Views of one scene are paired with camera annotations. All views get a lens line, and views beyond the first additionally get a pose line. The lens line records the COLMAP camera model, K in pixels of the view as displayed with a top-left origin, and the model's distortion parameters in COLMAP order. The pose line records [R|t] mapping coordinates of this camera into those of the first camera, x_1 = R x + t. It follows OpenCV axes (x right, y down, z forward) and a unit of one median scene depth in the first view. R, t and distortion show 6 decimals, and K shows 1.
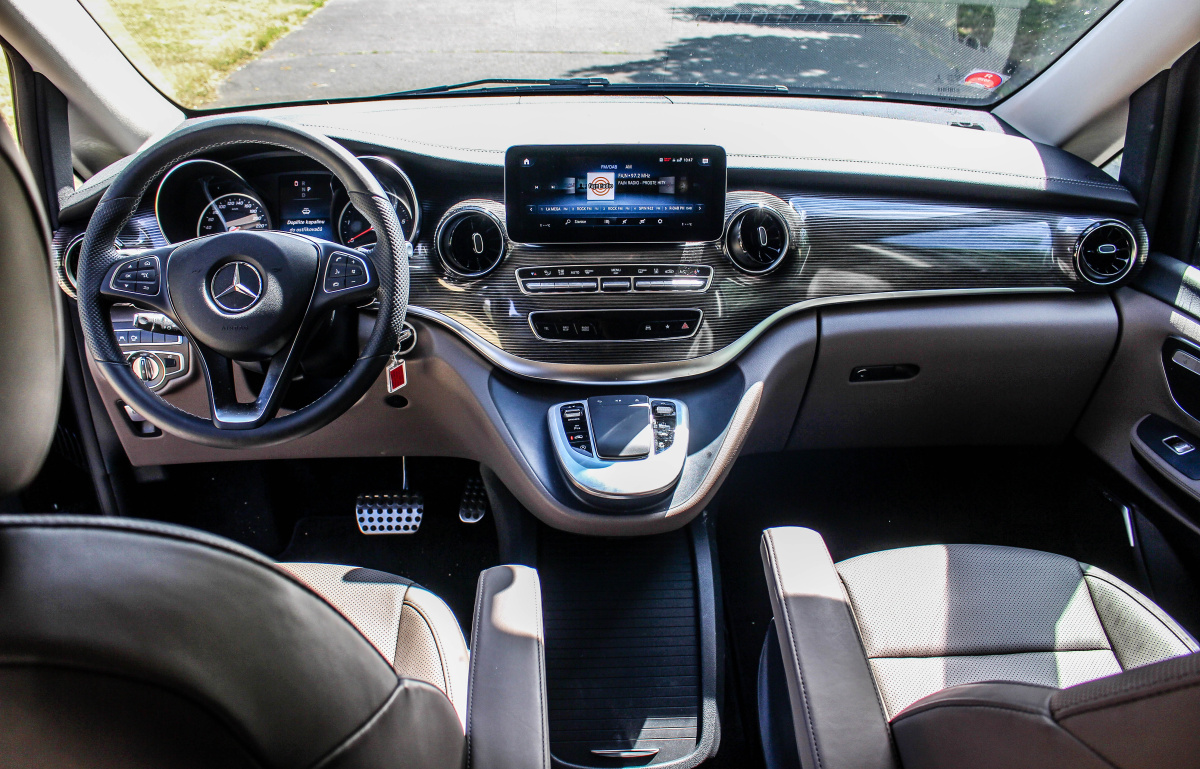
lens RADIAL K [[1024.1, 0, 600.0], [0, 1024.1, 361.1], [0, 0, 1]] dist [-0.123743, 0.004154]
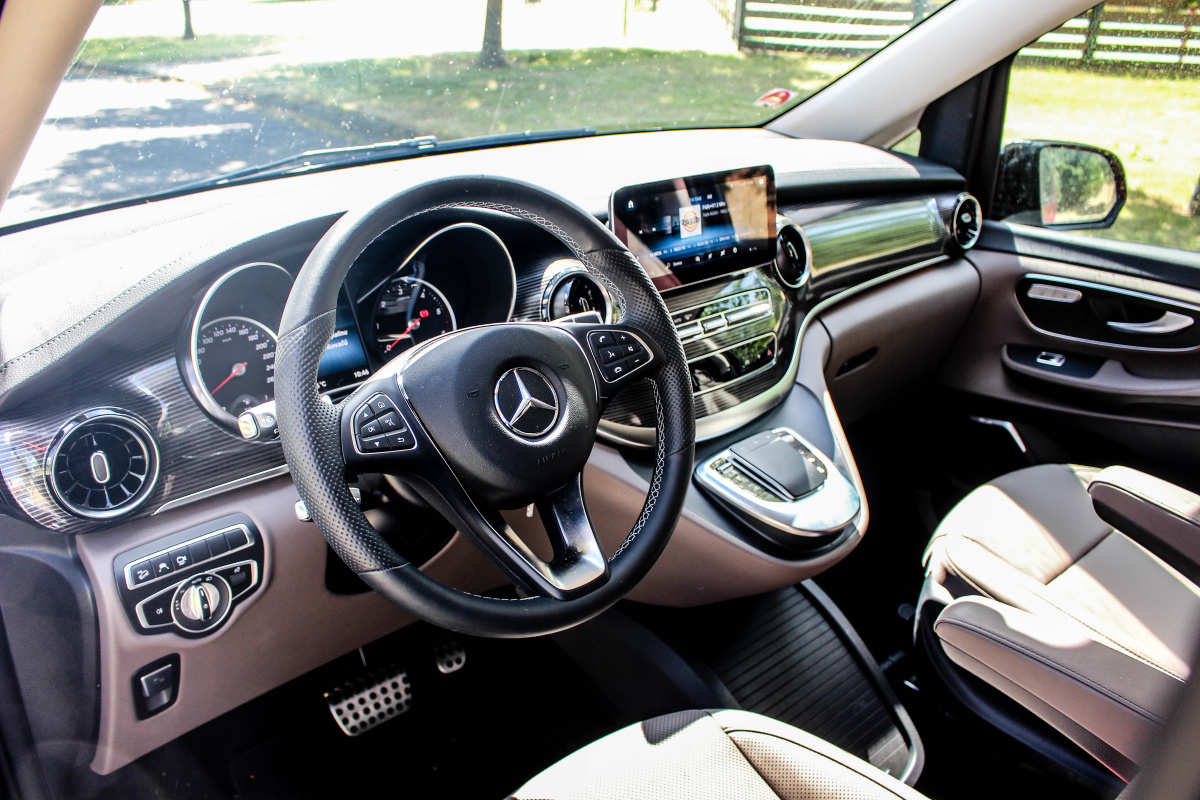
lens RADIAL K [[997.6, 0, 600.0], [0, 997.6, 400.0], [0, 0, 1]] dist [-0.136476, 0.105362]
pose [[0.773673, -0.245688, 0.584010, -0.615476], [0.272795, 0.961113, 0.042943, -0.077022], [-0.571851, 0.126091, 0.810609, 0.342040]]
